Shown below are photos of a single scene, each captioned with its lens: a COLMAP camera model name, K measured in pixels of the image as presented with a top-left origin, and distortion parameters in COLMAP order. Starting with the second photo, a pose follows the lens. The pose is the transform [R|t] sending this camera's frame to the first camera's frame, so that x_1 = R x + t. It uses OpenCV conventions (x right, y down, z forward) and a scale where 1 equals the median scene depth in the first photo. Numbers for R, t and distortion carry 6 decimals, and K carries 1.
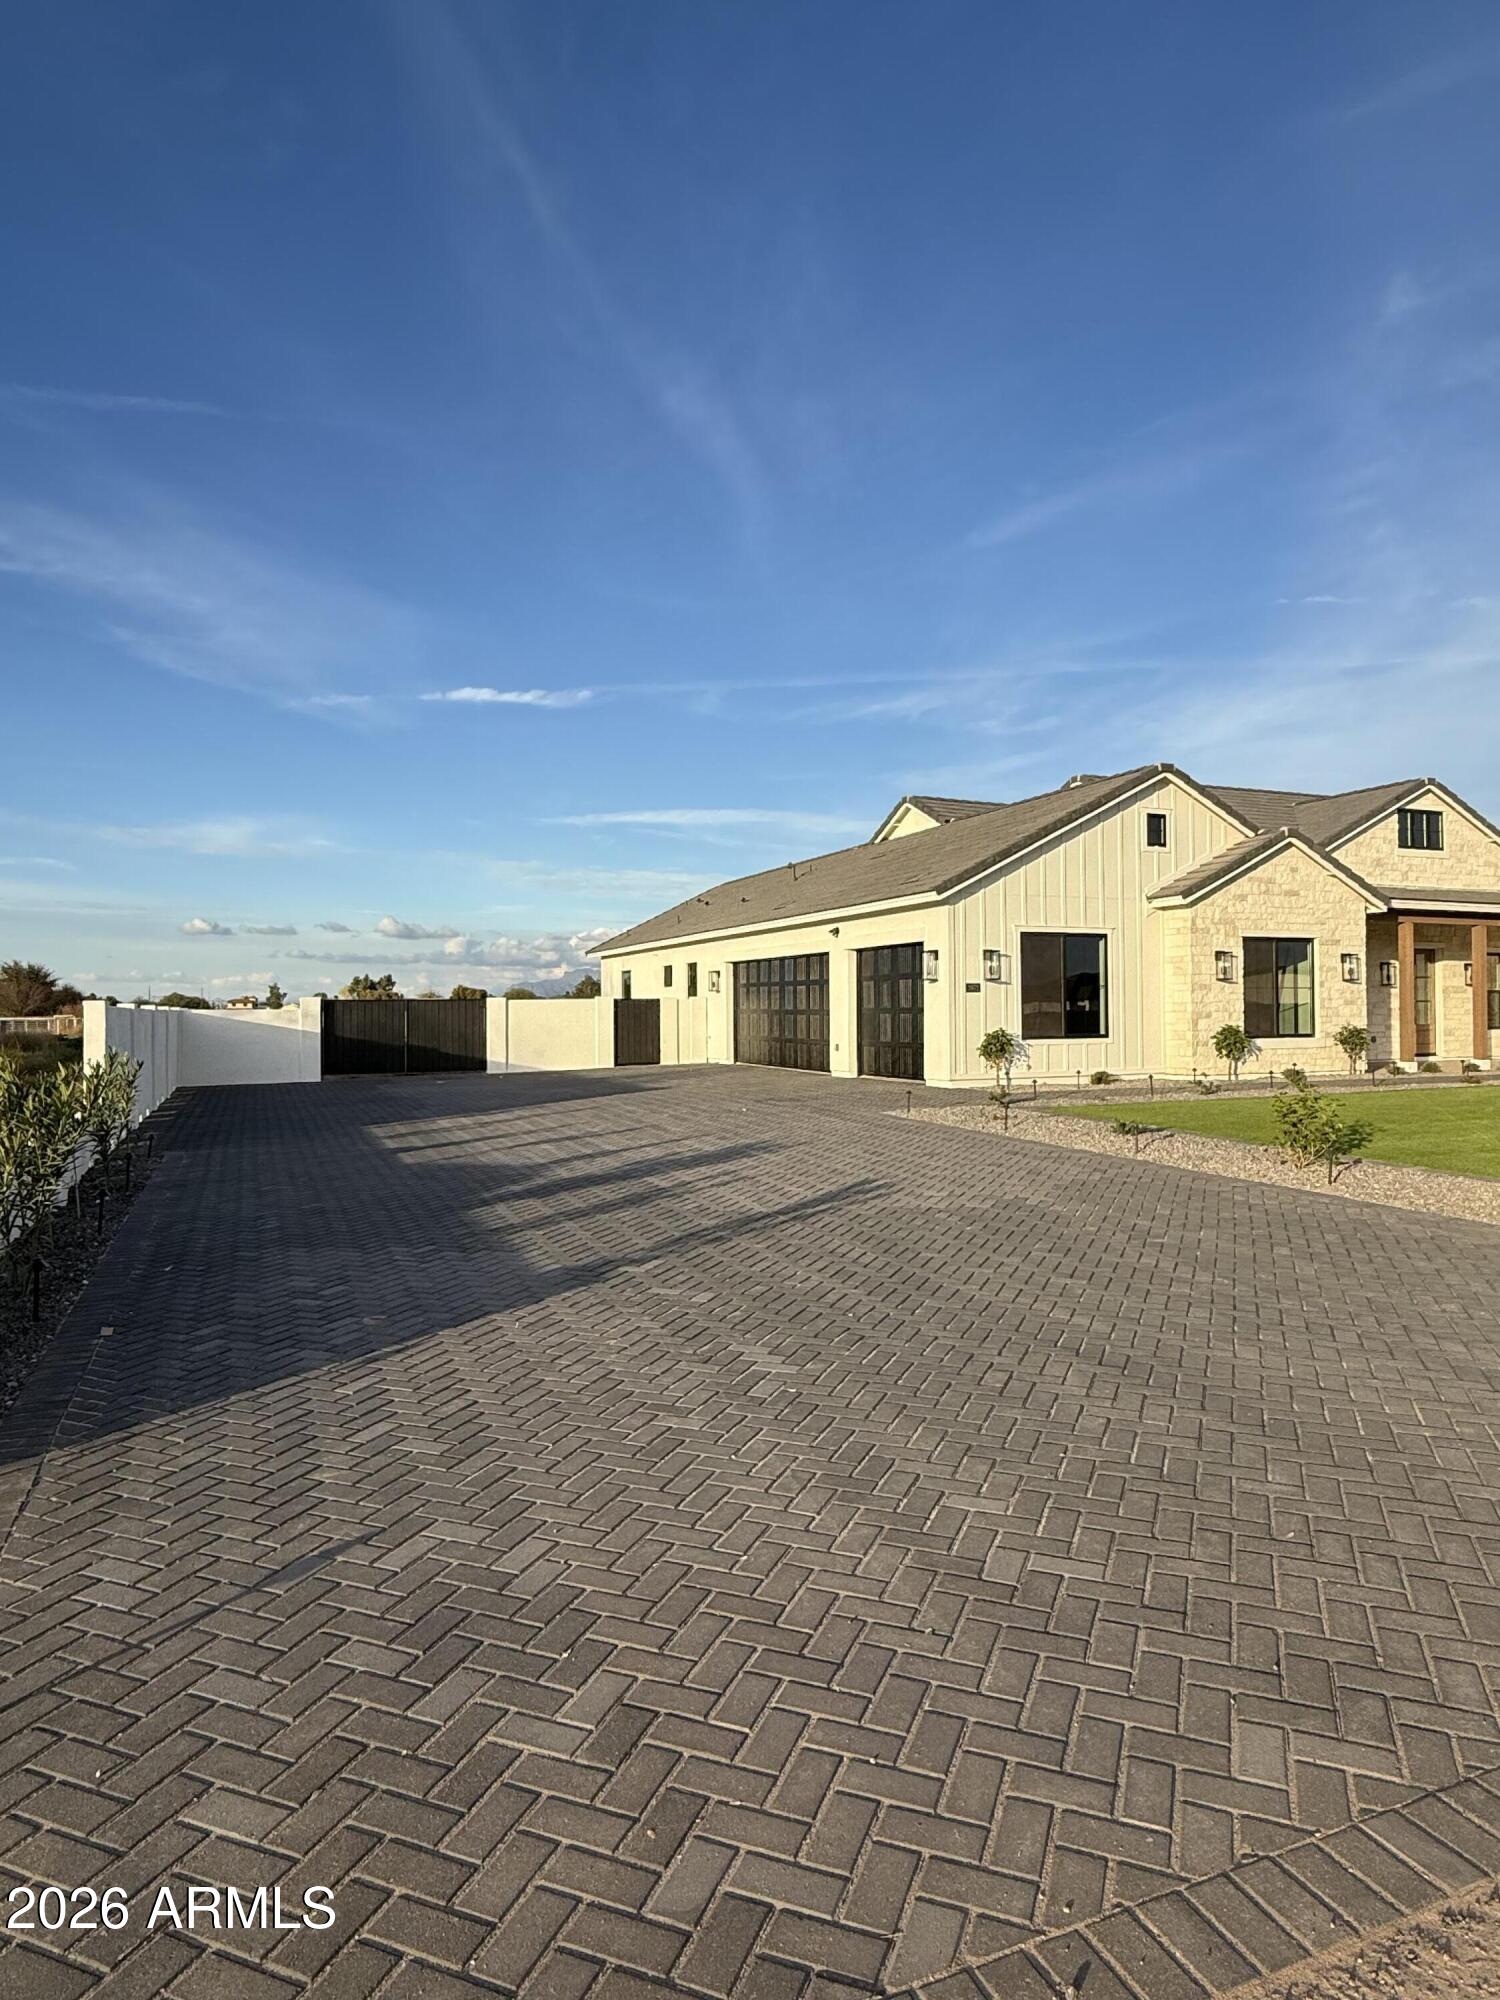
lens RADIAL K [[1148.7, 0, 760.4], [0, 1148.7, 993.1], [0, 0, 1]] dist [0.000548, 0.000283]
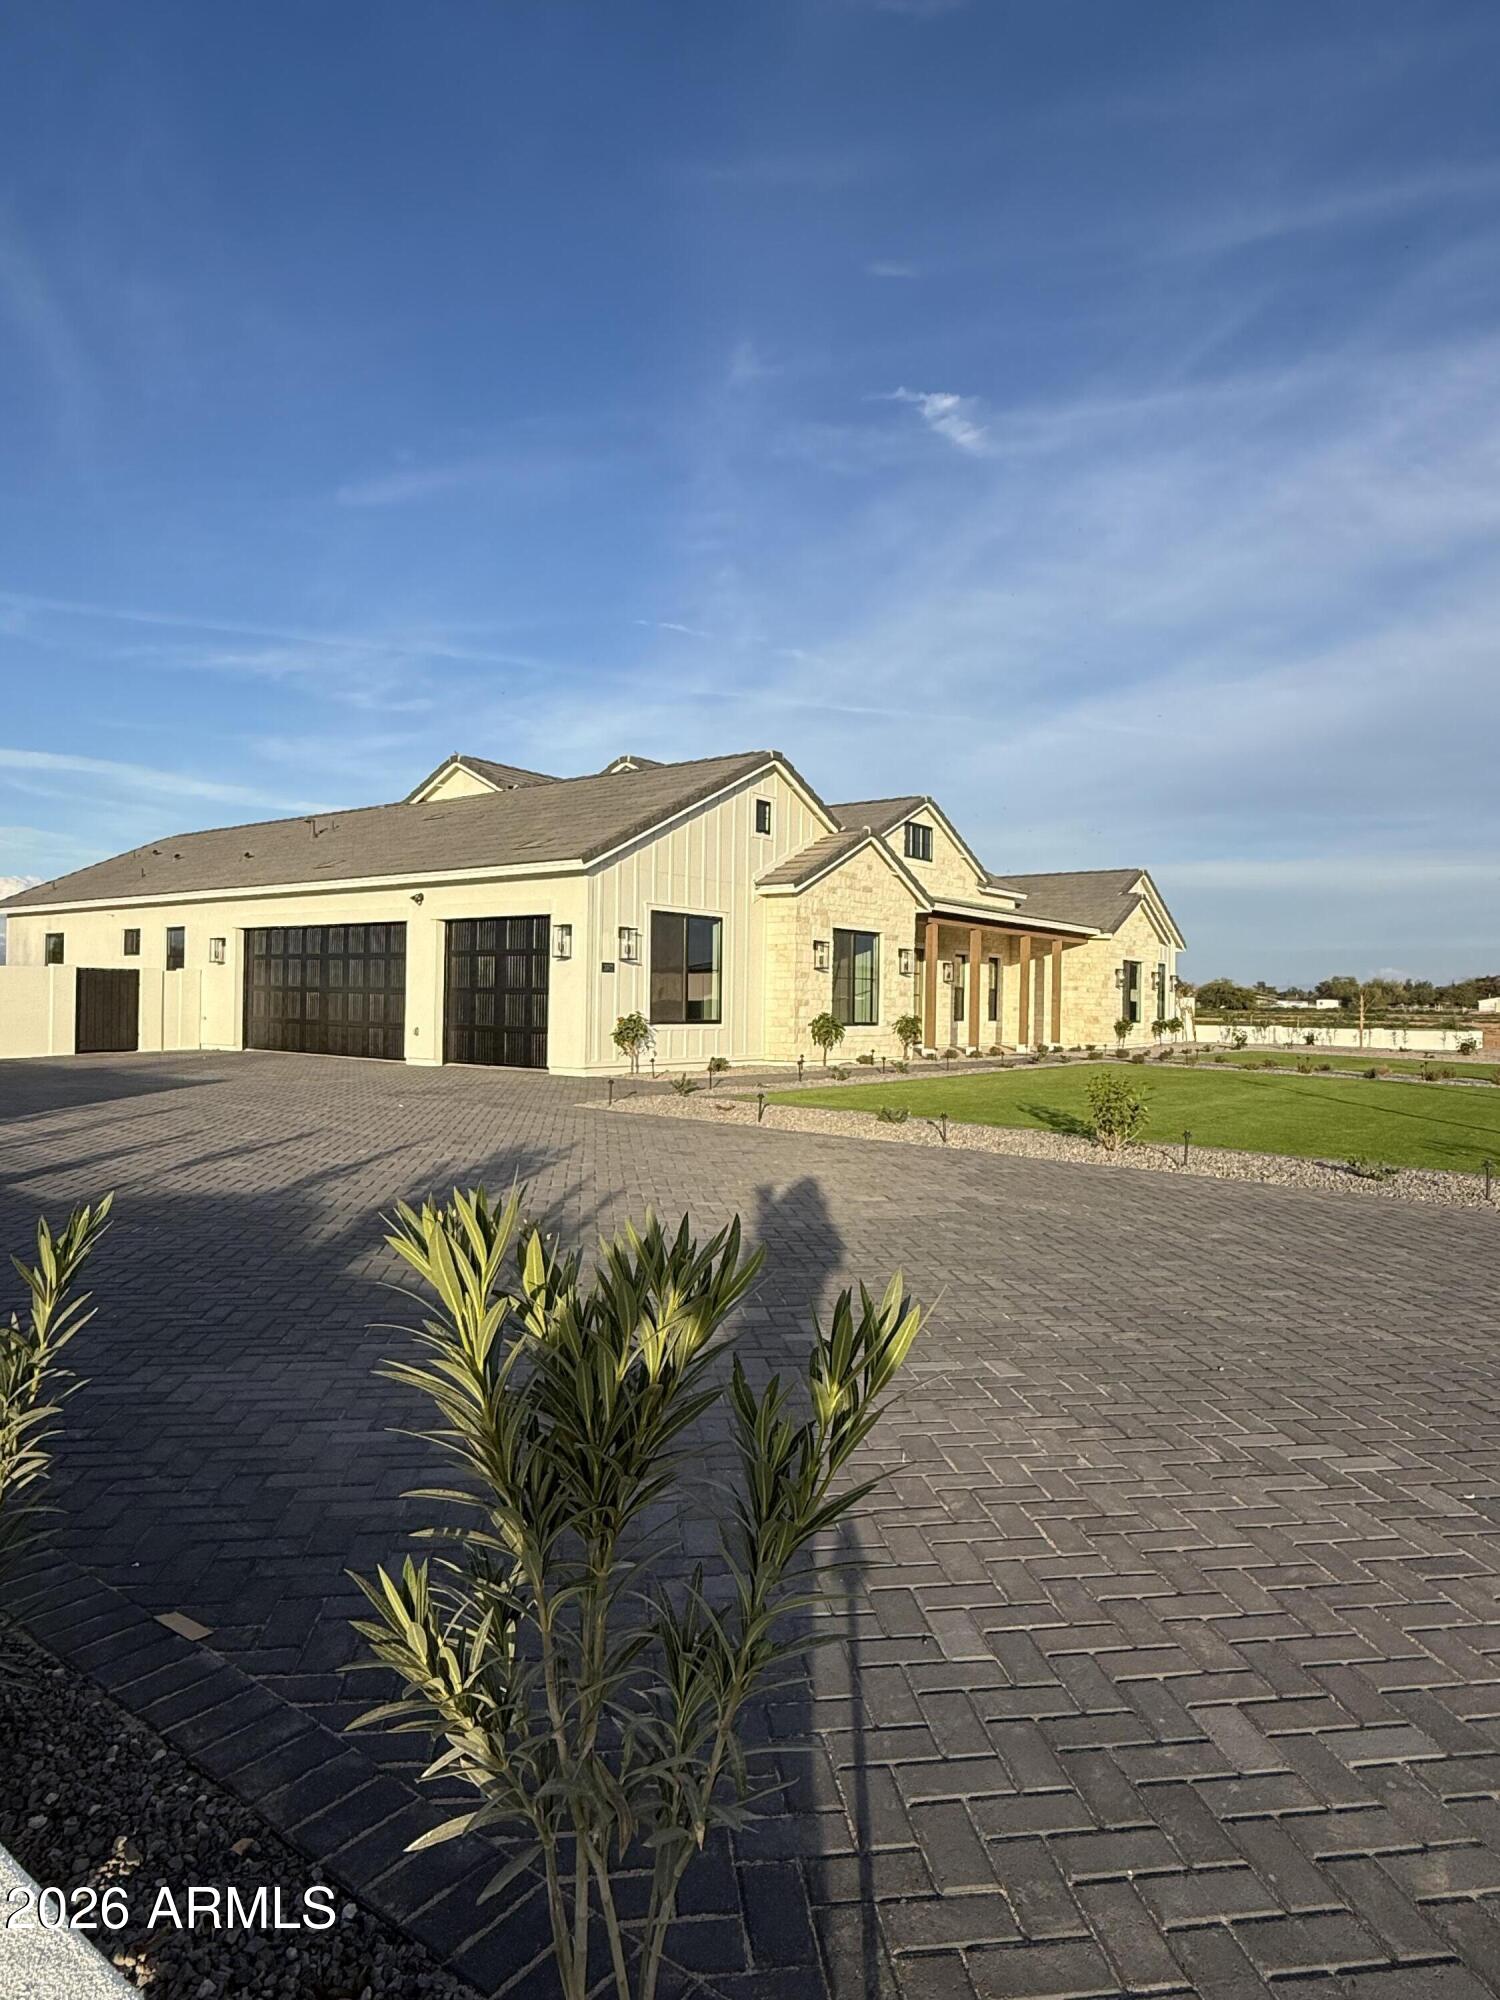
lens RADIAL K [[1148.7, 0, 739.4], [0, 1148.7, 1006.2], [0, 0, 1]] dist [0.000548, 0.000283]
pose [[0.871893, 0.018542, 0.489346, -0.160431], [-0.029482, 0.999458, 0.014659, 0.009048], [-0.488809, -0.027208, 0.871967, 0.132380]]
